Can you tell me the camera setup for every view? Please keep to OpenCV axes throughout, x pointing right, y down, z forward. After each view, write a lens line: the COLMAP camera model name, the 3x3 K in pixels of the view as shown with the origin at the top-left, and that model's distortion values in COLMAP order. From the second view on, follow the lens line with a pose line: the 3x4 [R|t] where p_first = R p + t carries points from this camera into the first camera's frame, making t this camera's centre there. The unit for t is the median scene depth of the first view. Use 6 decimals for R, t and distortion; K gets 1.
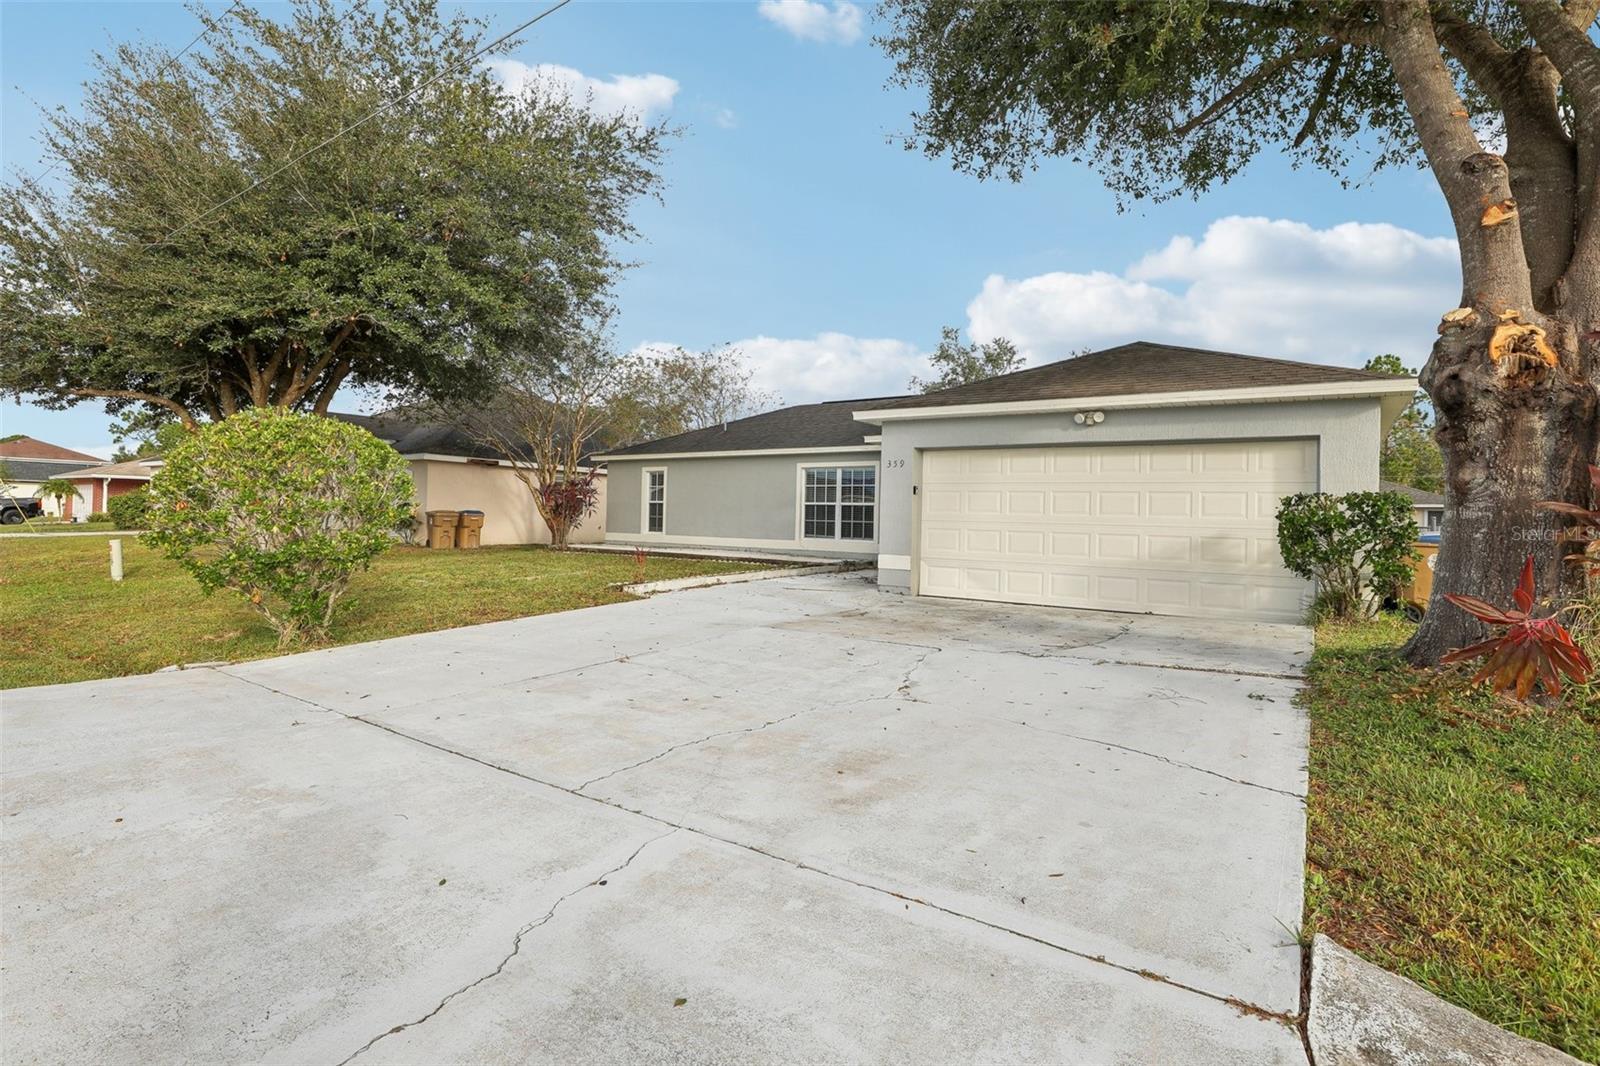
lens RADIAL K [[753.1, 0, 804.6], [0, 753.1, 522.3], [0, 0, 1]] dist [-0.036495, 0.012464]
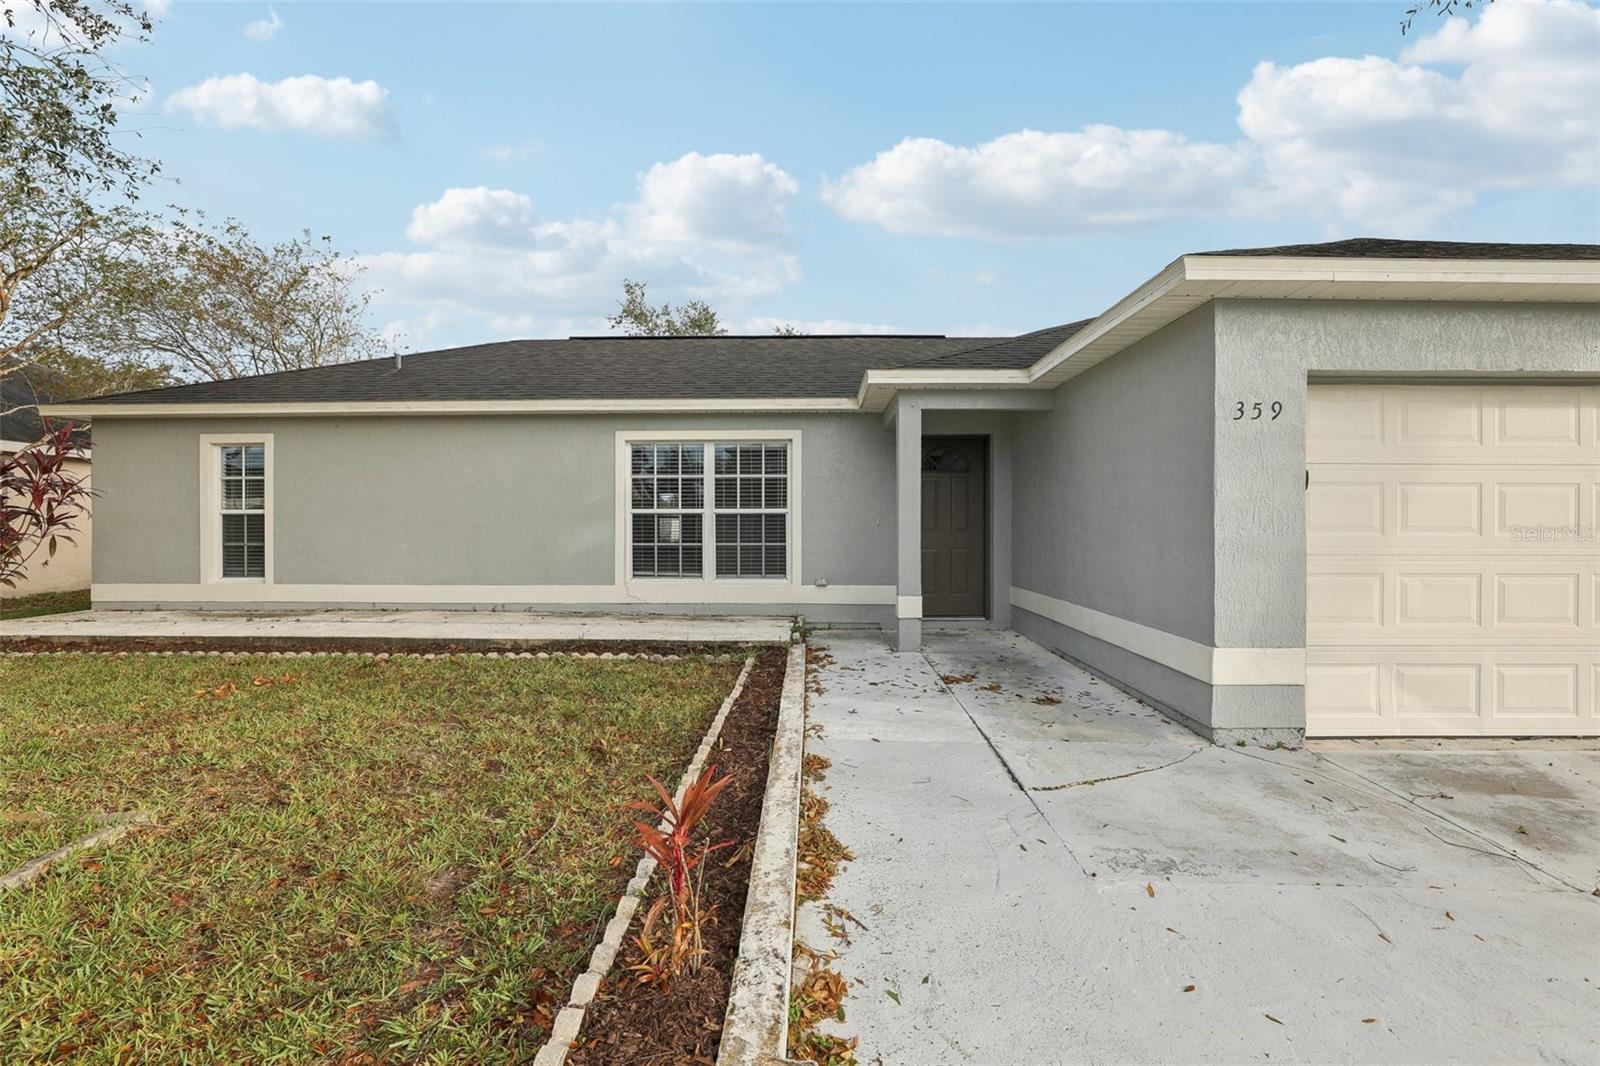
lens RADIAL K [[753.1, 0, 789.5], [0, 753.1, 535.8], [0, 0, 1]] dist [-0.036495, 0.012464]
pose [[0.848434, -0.030806, 0.528404, -0.180657], [0.022929, 0.999507, 0.021455, -0.016994], [-0.528805, -0.006087, 0.848722, 0.523670]]
